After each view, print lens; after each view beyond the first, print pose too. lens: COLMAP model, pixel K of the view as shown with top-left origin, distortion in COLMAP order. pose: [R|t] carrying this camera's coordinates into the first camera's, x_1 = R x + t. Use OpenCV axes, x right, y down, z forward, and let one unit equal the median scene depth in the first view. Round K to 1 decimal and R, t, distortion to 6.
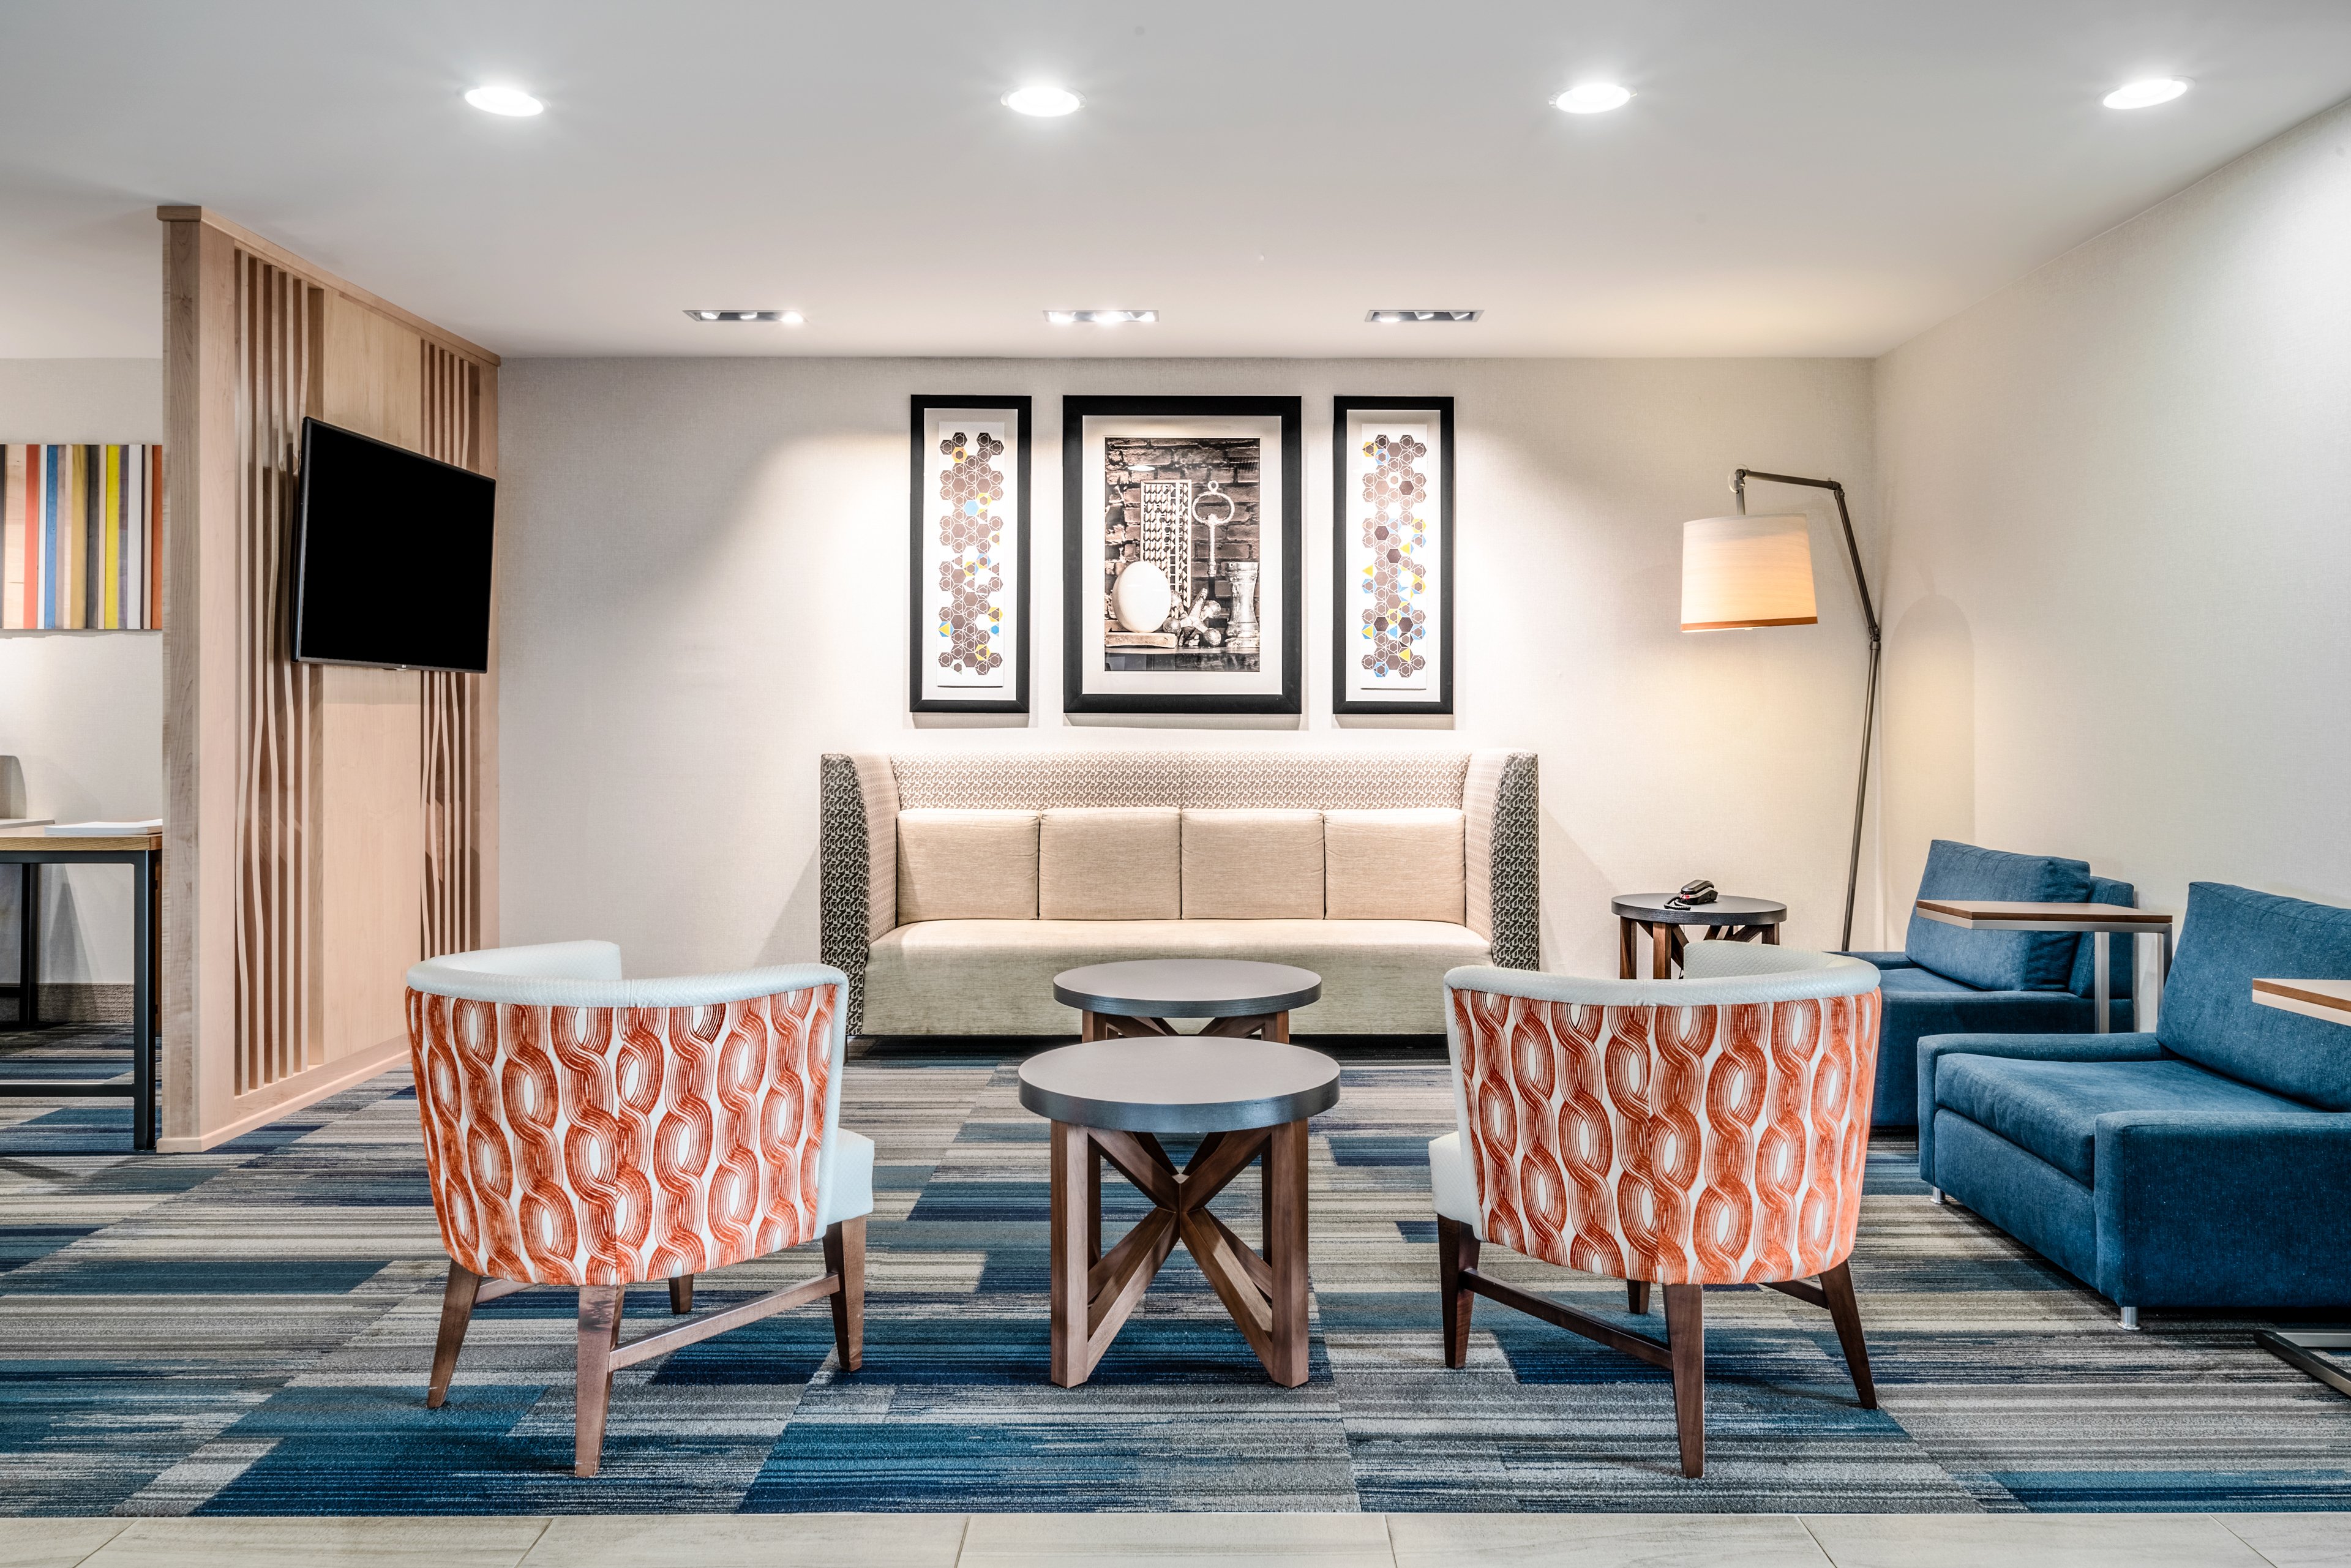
lens RADIAL K [[1630.7, 0, 1178.1], [0, 1630.7, 713.0], [0, 0, 1]] dist [-0.001411, 0.000873]
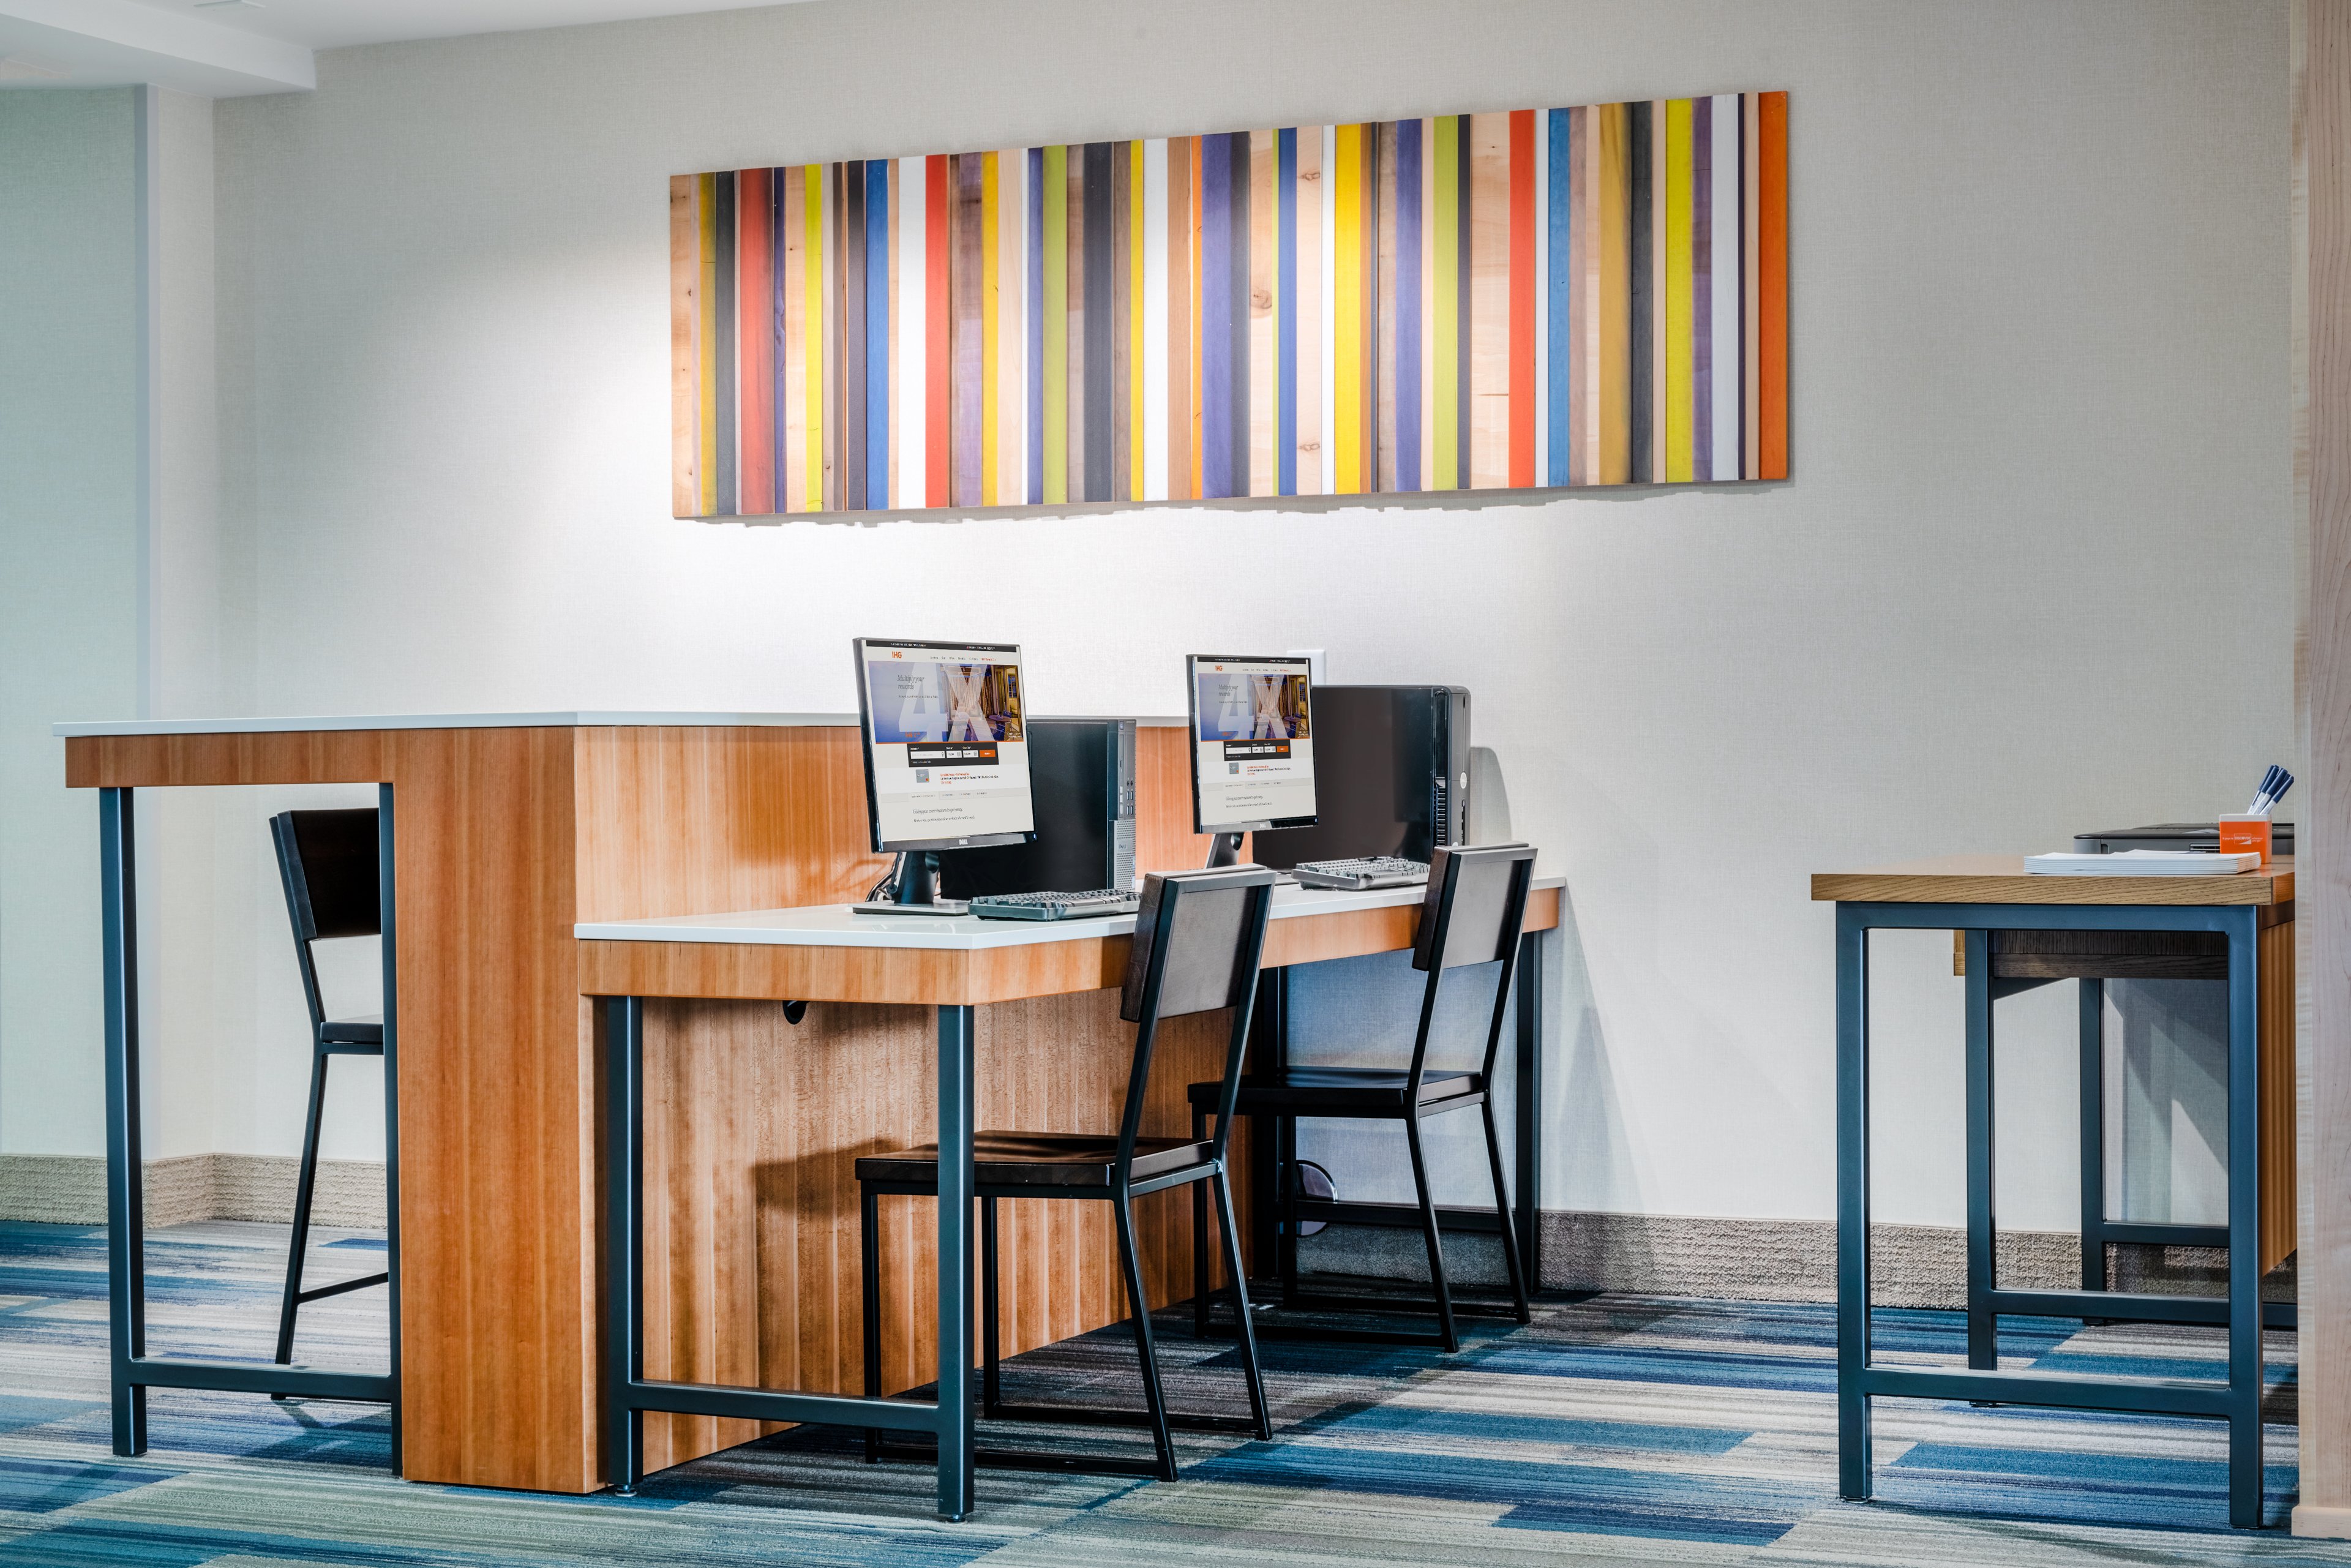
lens RADIAL K [[3949.8, 0, 1175.7], [0, 3949.8, 830.4], [0, 0, 1]] dist [0.064833, 0.002637]
pose [[0.911336, 0.000588, -0.411662, -0.308966], [0.010151, 0.999663, 0.023902, 0.021926], [0.411538, -0.025961, 0.911023, -0.130520]]
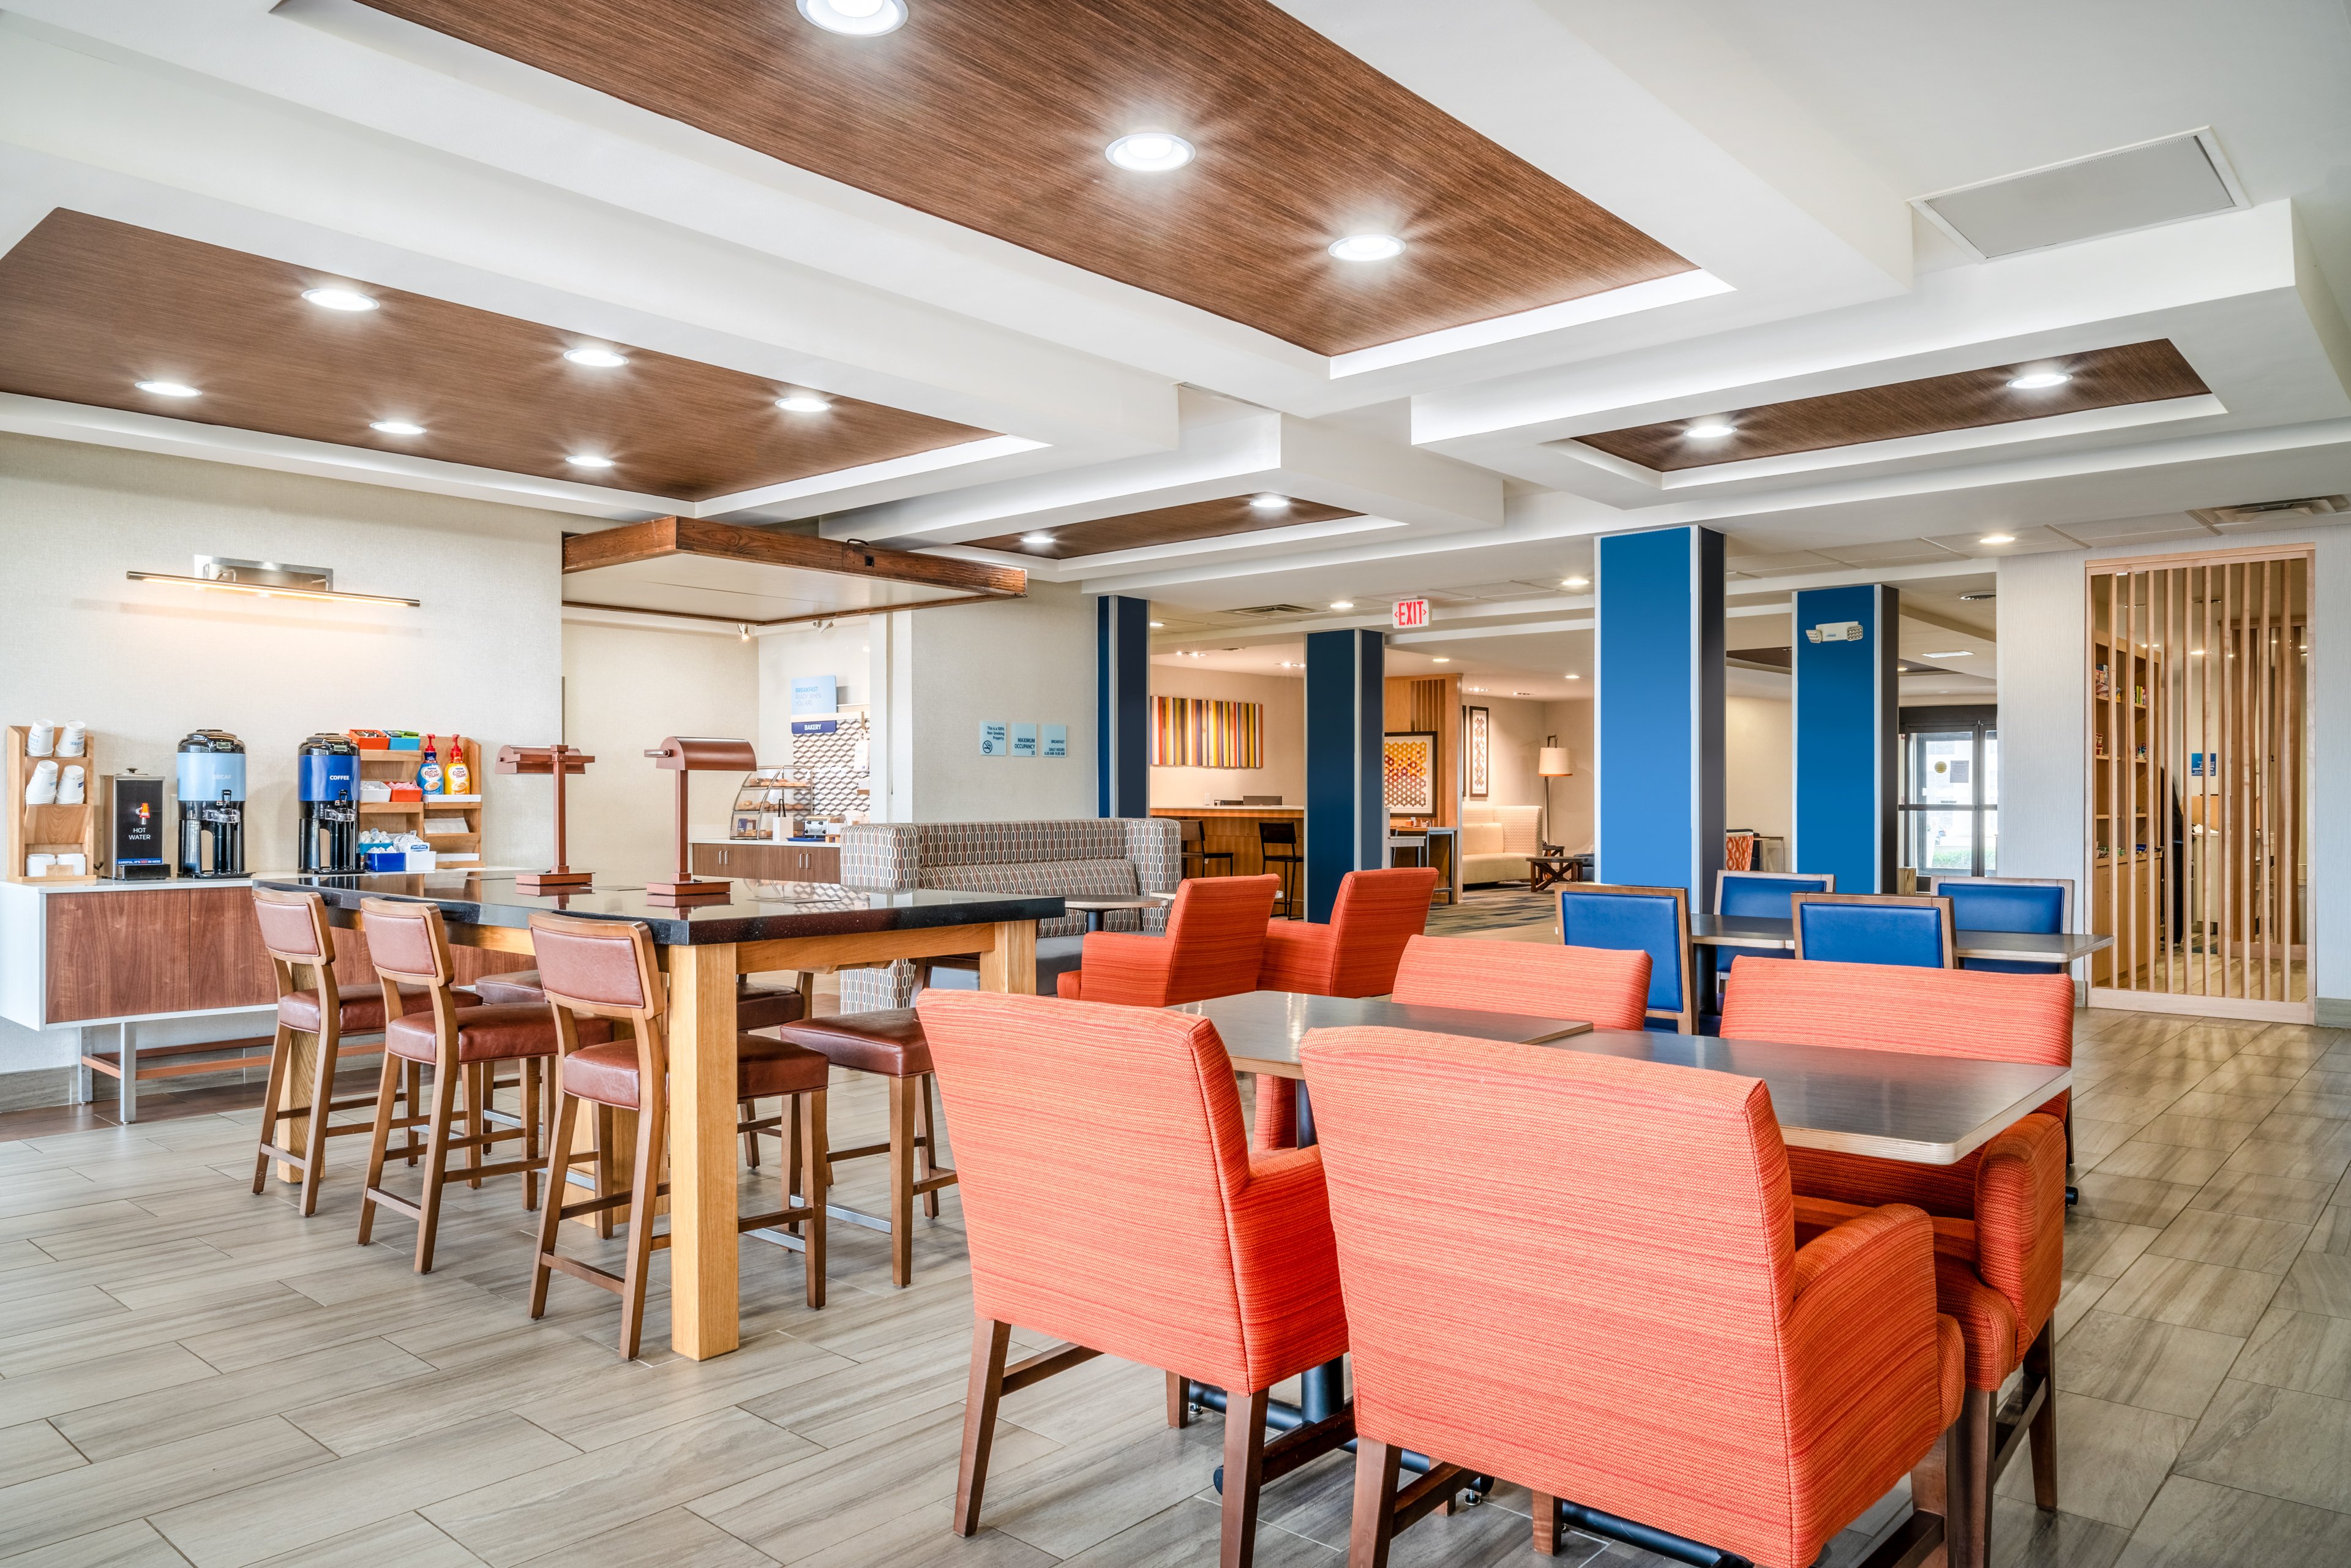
lens RADIAL K [[1570.9, 0, 1175.5], [0, 1570.9, 784.0], [0, 0, 1]] dist [-0.002292, -0.000011]
pose [[0.657270, 0.006858, 0.753624, -2.855041], [-0.004733, 0.999976, -0.004972, -0.007440], [-0.753640, -0.000299, 0.657287, -0.735705]]
